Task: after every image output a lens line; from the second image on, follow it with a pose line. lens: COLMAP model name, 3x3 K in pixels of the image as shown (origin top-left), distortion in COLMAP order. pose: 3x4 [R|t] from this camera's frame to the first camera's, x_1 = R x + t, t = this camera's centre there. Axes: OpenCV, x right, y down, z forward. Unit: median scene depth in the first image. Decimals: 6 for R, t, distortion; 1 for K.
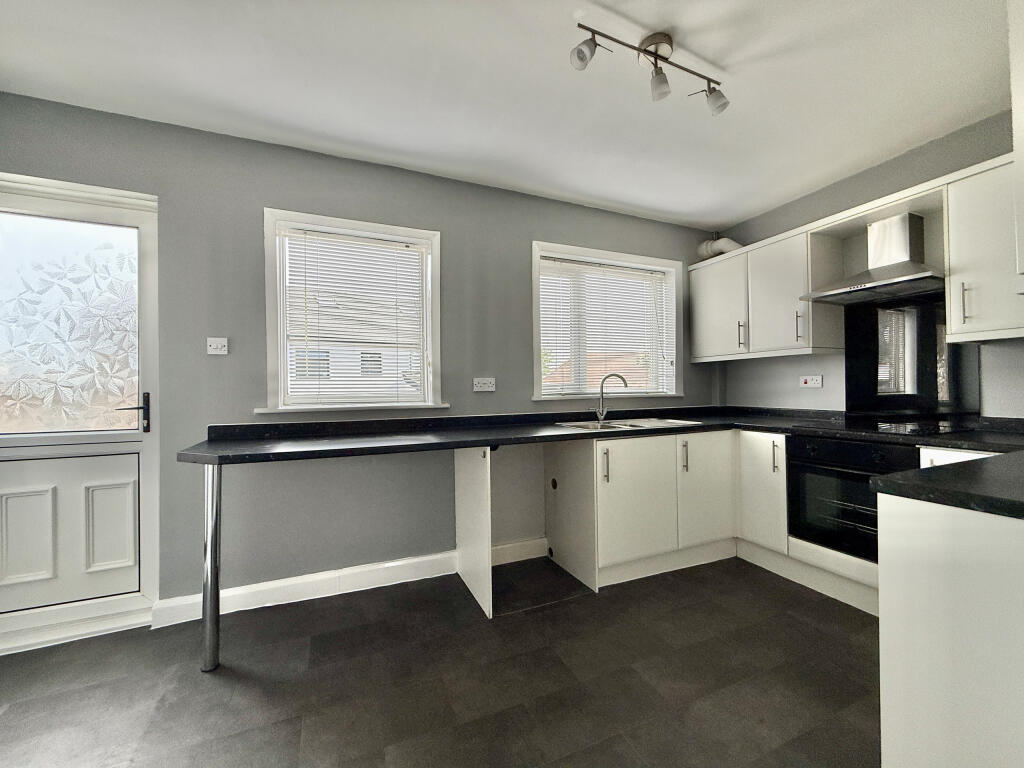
lens RADIAL K [[410.9, 0, 511.2], [0, 410.9, 387.6], [0, 0, 1]] dist [0.000048, -0.000132]
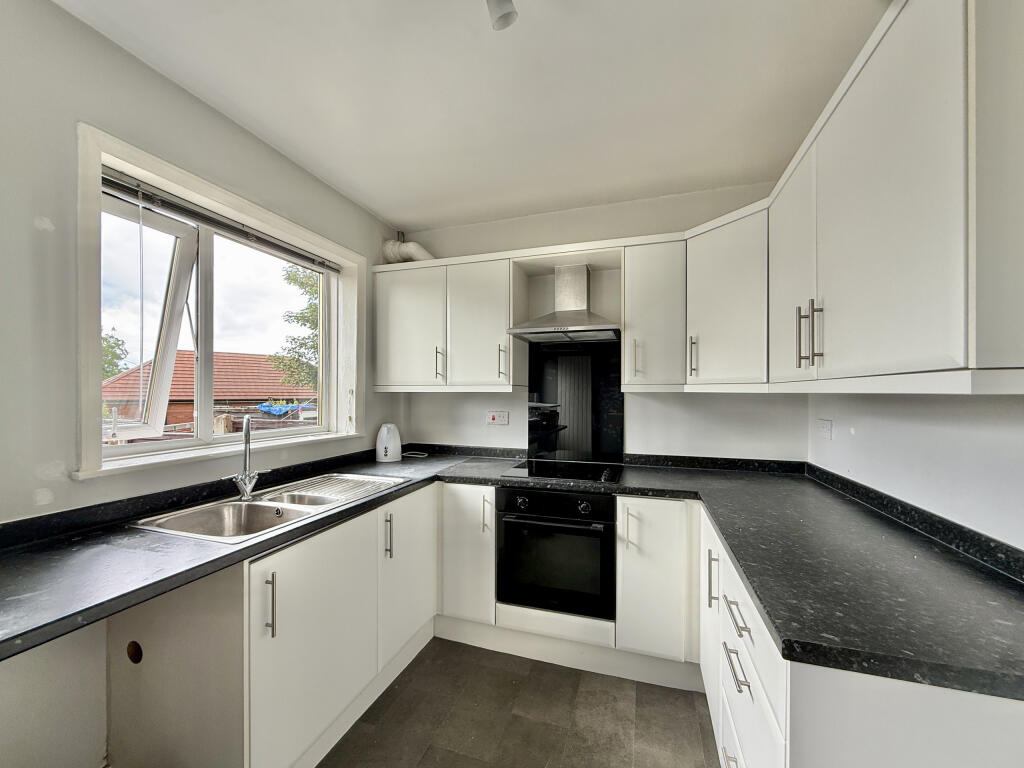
lens RADIAL K [[410.9, 0, 509.8], [0, 410.9, 398.5], [0, 0, 1]] dist [0.000048, -0.000132]
pose [[0.661556, 0.005475, 0.749876, 0.035632], [-0.014001, 0.999889, 0.005051, -0.072711], [-0.749765, -0.013841, 0.661559, 0.389007]]
